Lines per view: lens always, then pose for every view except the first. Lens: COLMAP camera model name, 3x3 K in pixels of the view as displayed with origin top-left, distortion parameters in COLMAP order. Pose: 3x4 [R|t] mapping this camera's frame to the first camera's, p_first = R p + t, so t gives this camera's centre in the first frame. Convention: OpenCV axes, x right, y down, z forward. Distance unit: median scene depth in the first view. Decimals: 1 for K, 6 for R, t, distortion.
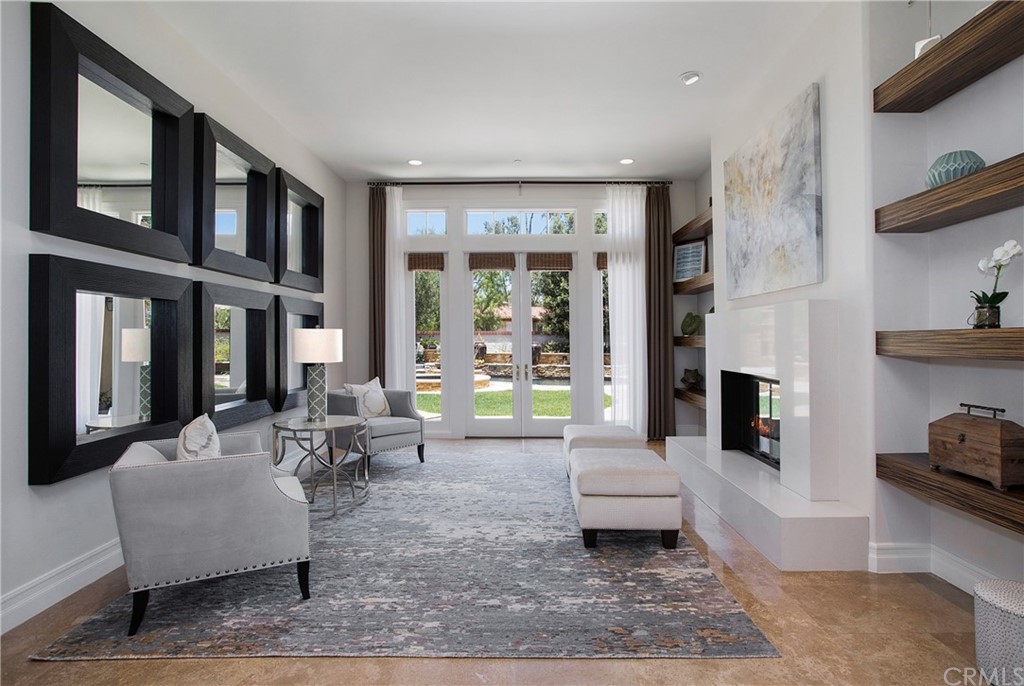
lens RADIAL K [[508.8, 0, 513.4], [0, 508.8, 338.7], [0, 0, 1]] dist [-0.026771, 0.000794]
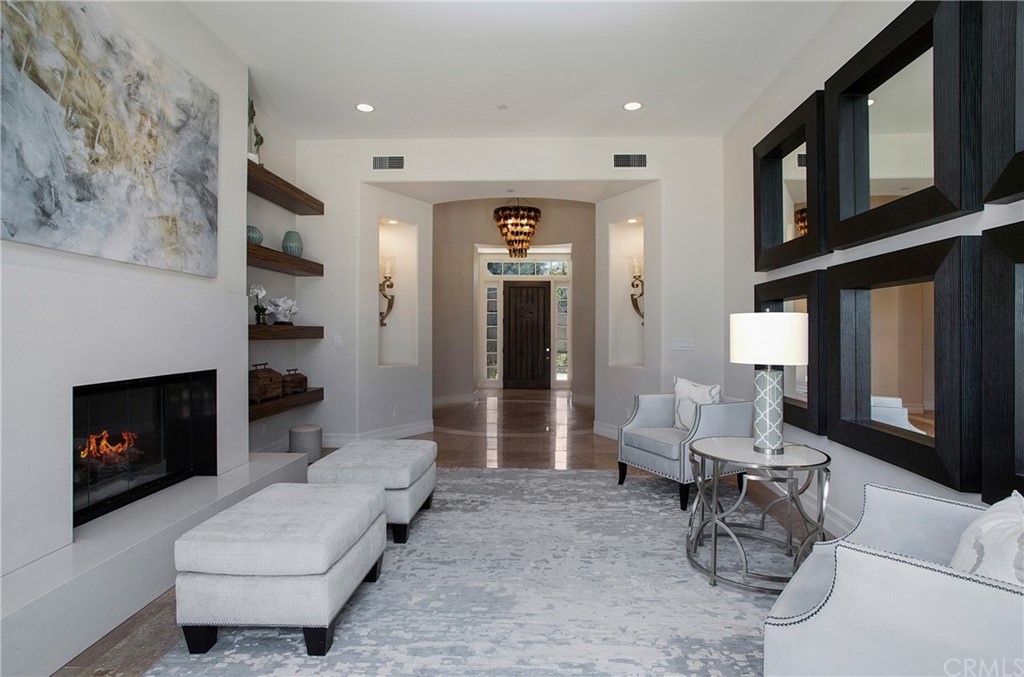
lens RADIAL K [[491.0, 0, 513.3], [0, 491.0, 333.3], [0, 0, 1]] dist [0.000045, 0.000000]
pose [[-0.999236, -0.002749, 0.038989, -0.082951], [-0.002766, 0.999996, -0.000385, 0.009085], [-0.038988, -0.000493, -0.999240, 1.915044]]
